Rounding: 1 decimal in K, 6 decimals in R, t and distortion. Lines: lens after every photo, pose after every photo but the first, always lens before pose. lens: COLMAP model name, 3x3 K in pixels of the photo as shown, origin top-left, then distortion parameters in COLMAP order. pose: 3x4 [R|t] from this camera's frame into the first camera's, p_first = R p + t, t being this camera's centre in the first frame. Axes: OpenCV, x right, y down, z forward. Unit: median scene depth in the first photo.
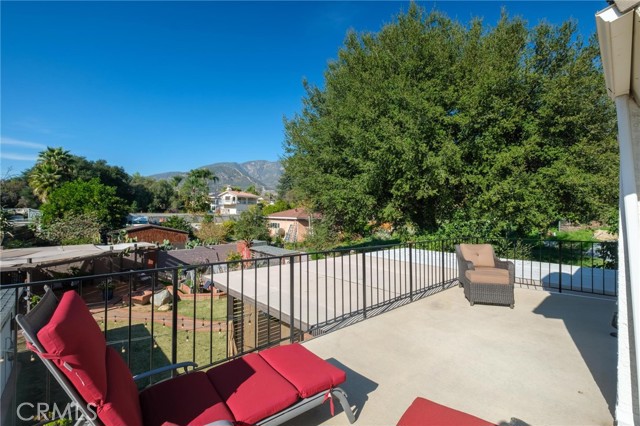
lens RADIAL K [[278.9, 0, 320.0], [0, 278.9, 213.0], [0, 0, 1]] dist [0.001390, 0.000185]
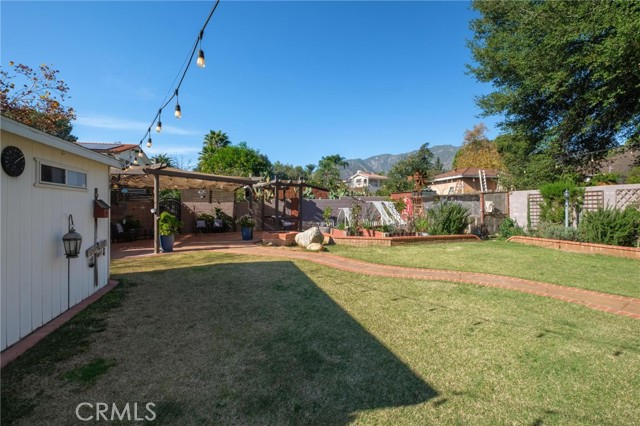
lens RADIAL K [[283.6, 0, 323.5], [0, 283.6, 205.8], [0, 0, 1]] dist [-0.002181, -0.000403]
pose [[0.912159, -0.019139, -0.409389, -0.057931], [0.014454, 0.999790, -0.014535, 0.054488], [0.409581, 0.007341, 0.912244, 0.087726]]
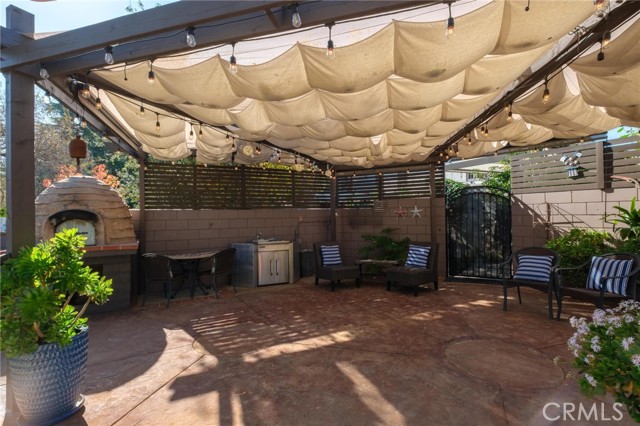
lens RADIAL K [[312.3, 0, 320.0], [0, 312.3, 213.0], [0, 0, 1]] dist [-0.000751, -0.000191]
pose [[-0.222424, -0.016231, -0.974815, -0.158248], [0.009654, 0.999776, -0.018849, 0.053092], [0.974902, -0.013603, -0.222217, 0.219137]]
